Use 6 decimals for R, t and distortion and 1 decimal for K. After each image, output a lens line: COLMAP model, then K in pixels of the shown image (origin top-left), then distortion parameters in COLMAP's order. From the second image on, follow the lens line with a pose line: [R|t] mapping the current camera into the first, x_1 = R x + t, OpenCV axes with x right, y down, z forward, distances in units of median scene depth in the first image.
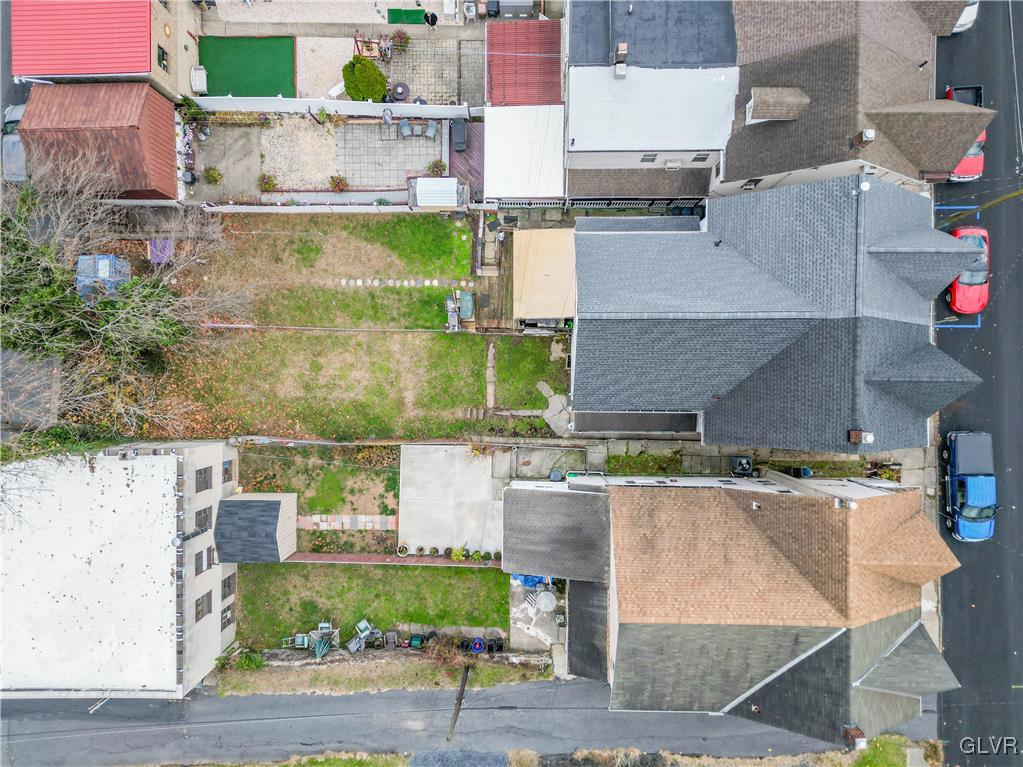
lens RADIAL K [[713.9, 0, 508.7], [0, 713.9, 385.2], [0, 0, 1]] dist [0.084836, -0.095458]
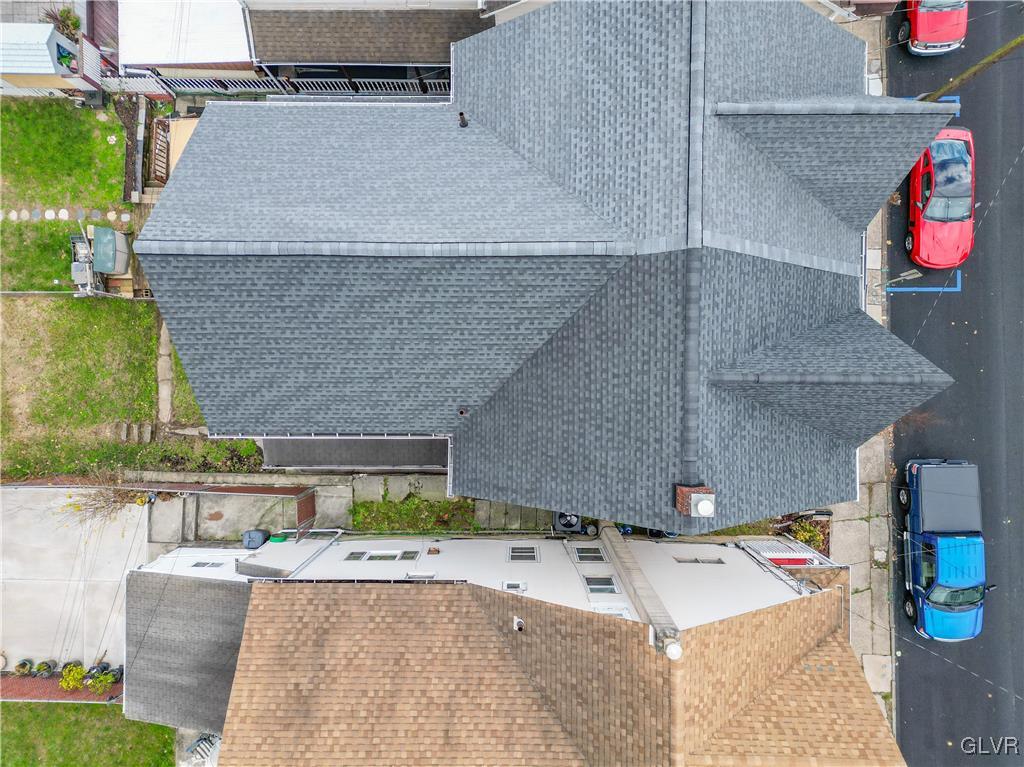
lens RADIAL K [[713.3, 0, 507.2], [0, 713.3, 379.3], [0, 0, 1]] dist [0.069447, -0.058502]
pose [[0.999997, -0.001036, 0.002383, 0.271168], [0.001029, 0.999995, 0.002922, -0.006946], [-0.002386, -0.002919, 0.999993, 0.397262]]
